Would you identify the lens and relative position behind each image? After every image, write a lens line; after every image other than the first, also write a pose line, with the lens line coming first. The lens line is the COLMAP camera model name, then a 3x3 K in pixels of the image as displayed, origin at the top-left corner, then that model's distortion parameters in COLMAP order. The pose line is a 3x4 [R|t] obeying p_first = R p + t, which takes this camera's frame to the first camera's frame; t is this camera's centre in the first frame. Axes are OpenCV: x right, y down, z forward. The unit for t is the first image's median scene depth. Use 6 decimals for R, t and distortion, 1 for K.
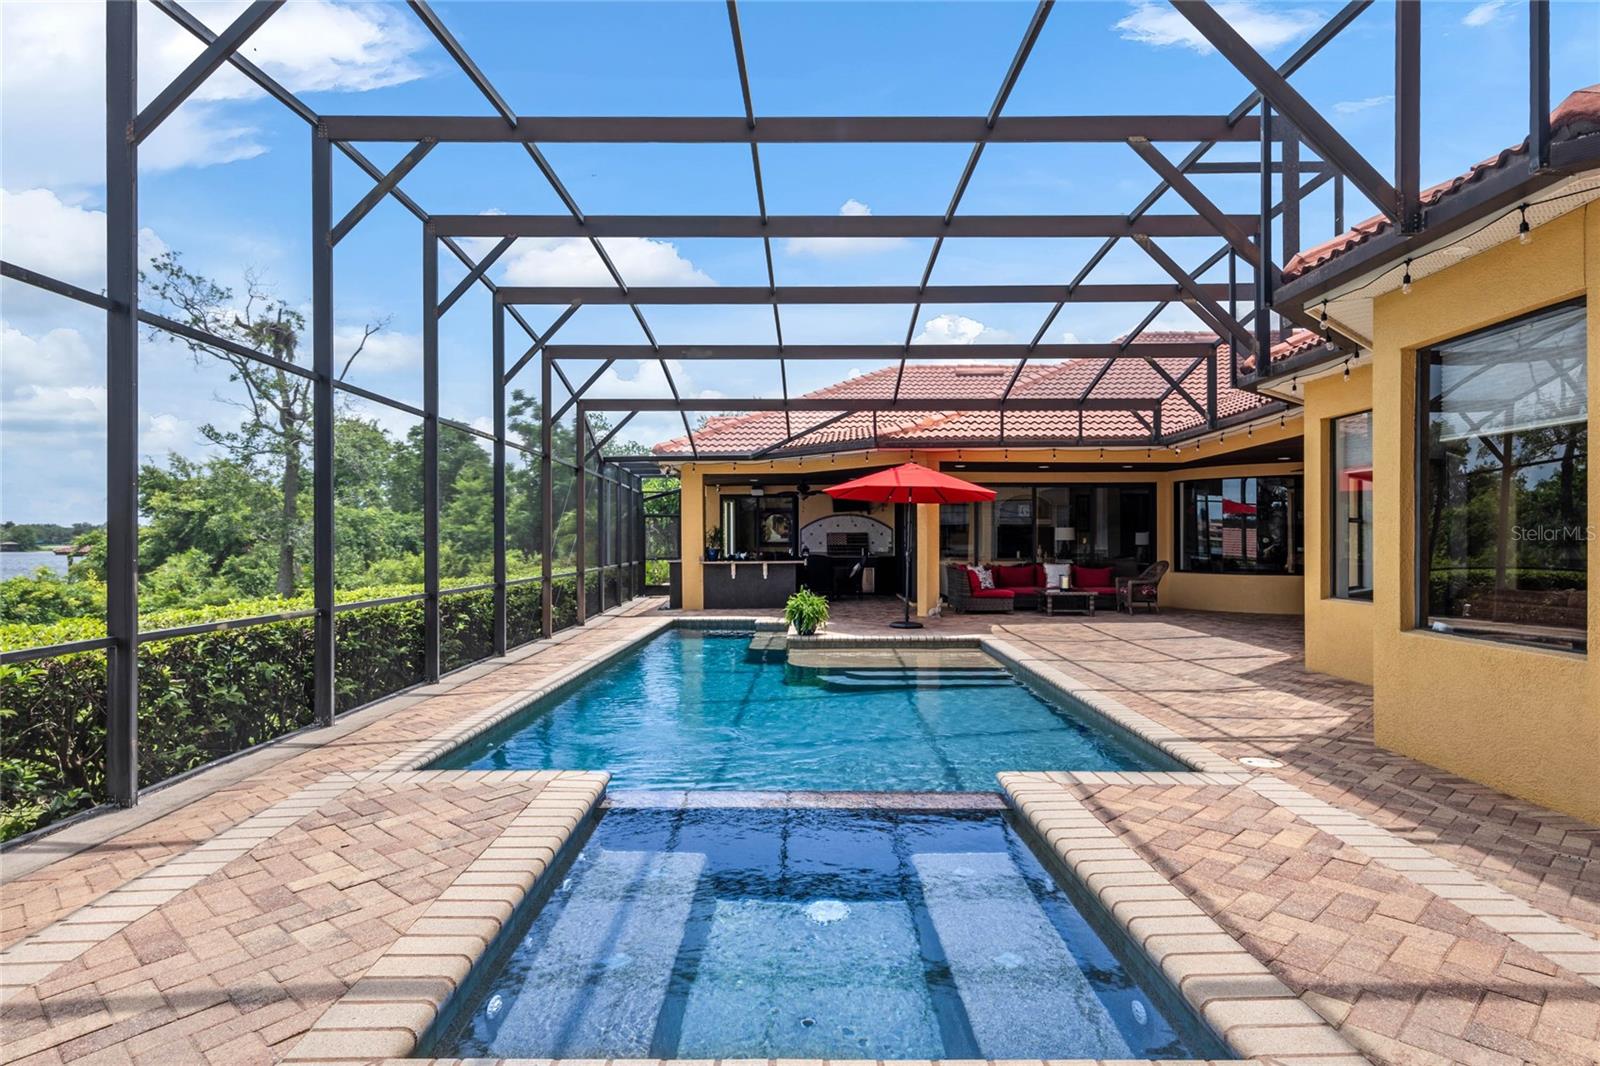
lens RADIAL K [[881.1, 0, 800.0], [0, 881.1, 533.0], [0, 0, 1]] dist [-0.001389, 0.001235]
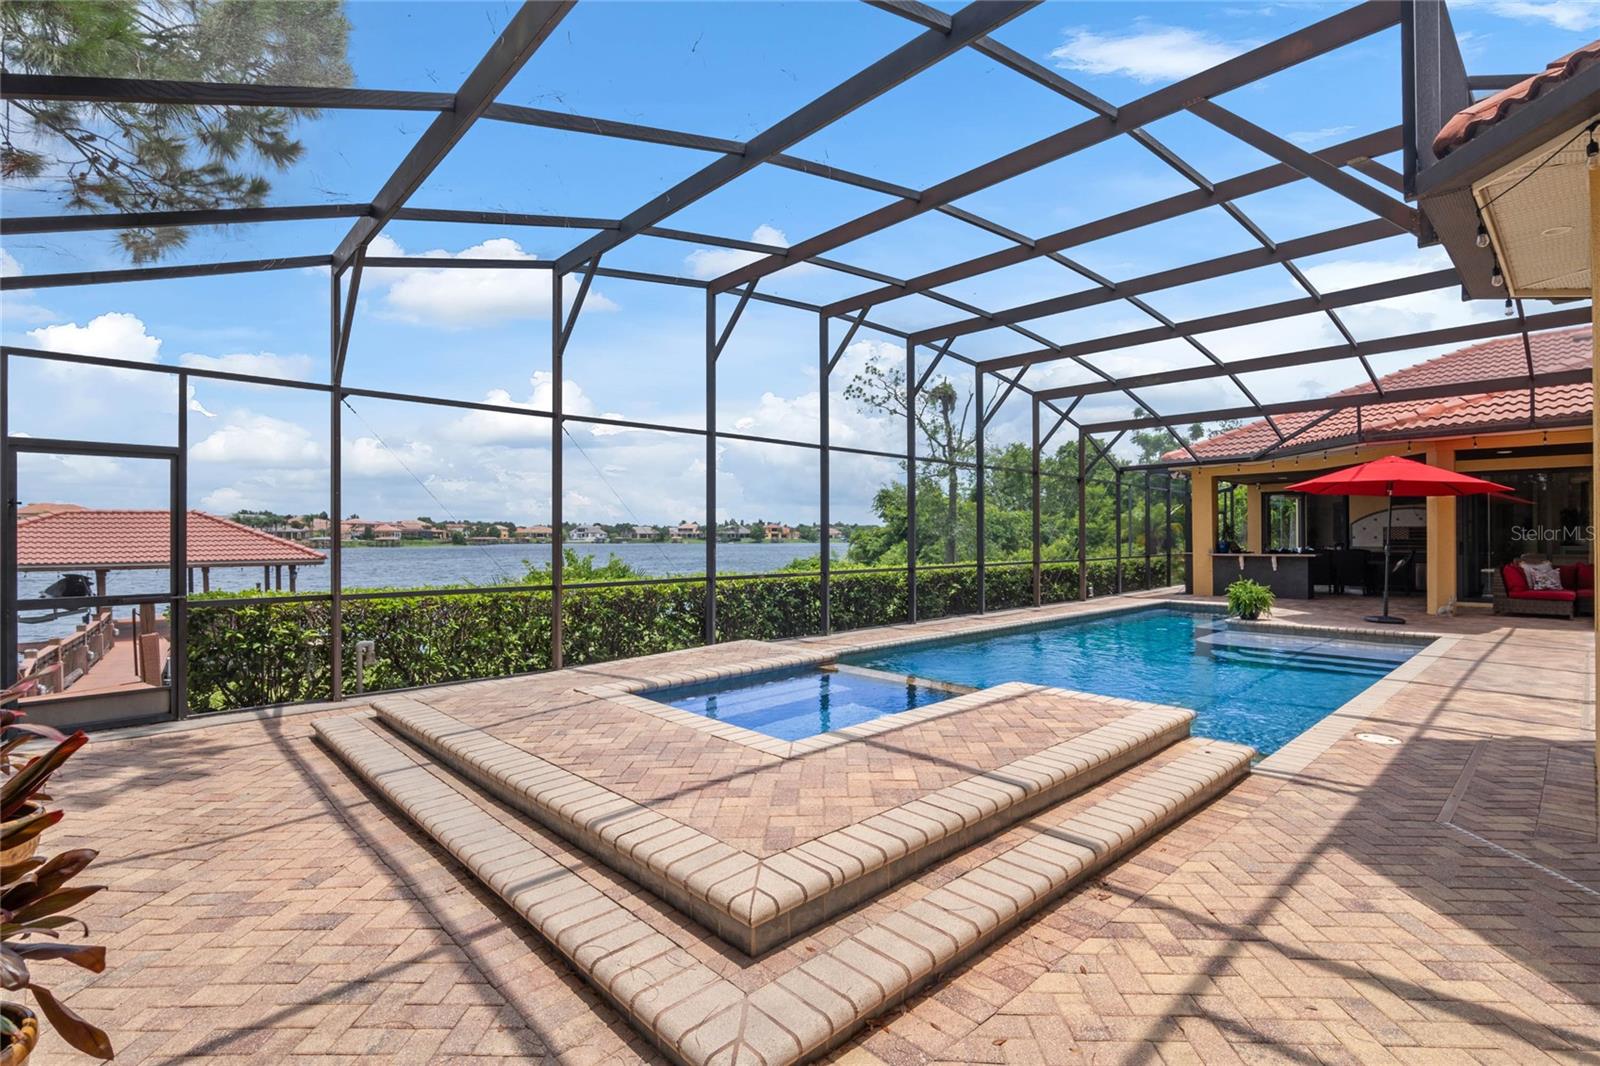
lens RADIAL K [[720.0, 0, 760.8], [0, 720.0, 529.8], [0, 0, 1]] dist [-0.030236, 0.000194]
pose [[0.663600, -0.006778, -0.748057, 0.231512], [0.007216, 0.999970, -0.002659, 0.000328], [0.748053, -0.003633, 0.663630, -0.048008]]
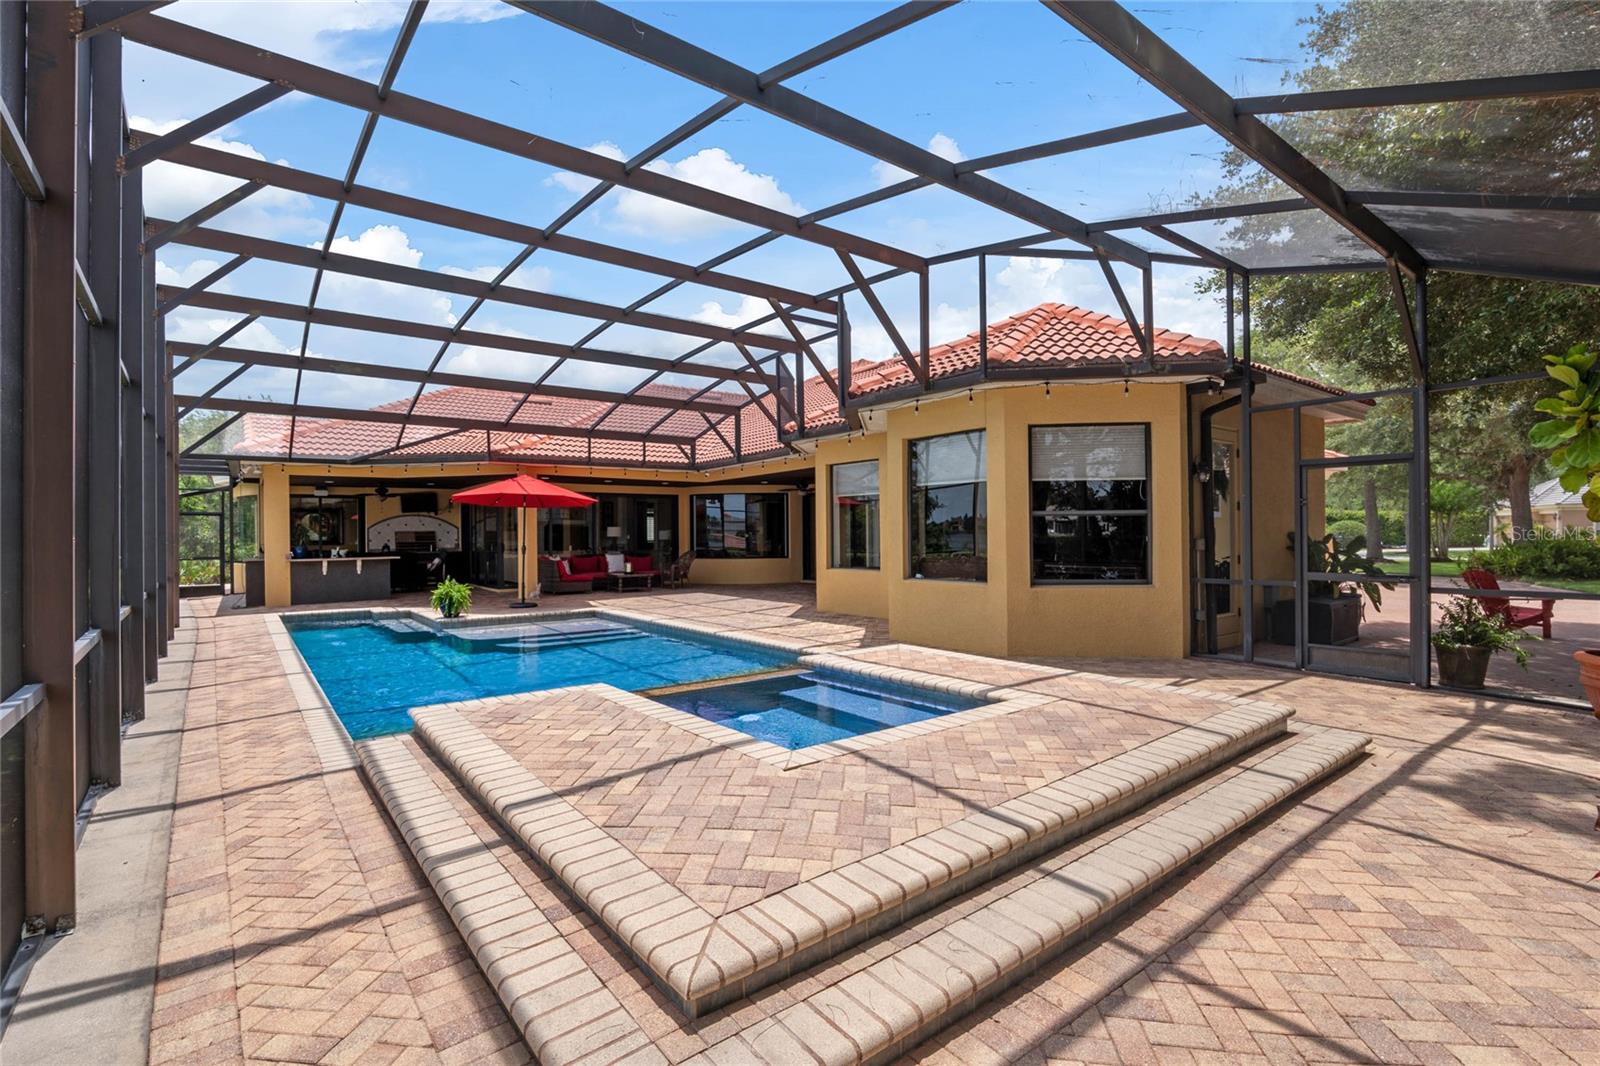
lens RADIAL K [[753.9, 0, 800.0], [0, 753.9, 533.0], [0, 0, 1]] dist [-0.005759, 0.000836]
pose [[0.789801, -0.003761, 0.613352, -0.210406], [0.001913, 0.999991, 0.003670, -0.000823], [-0.613360, -0.001725, 0.789801, -0.078339]]
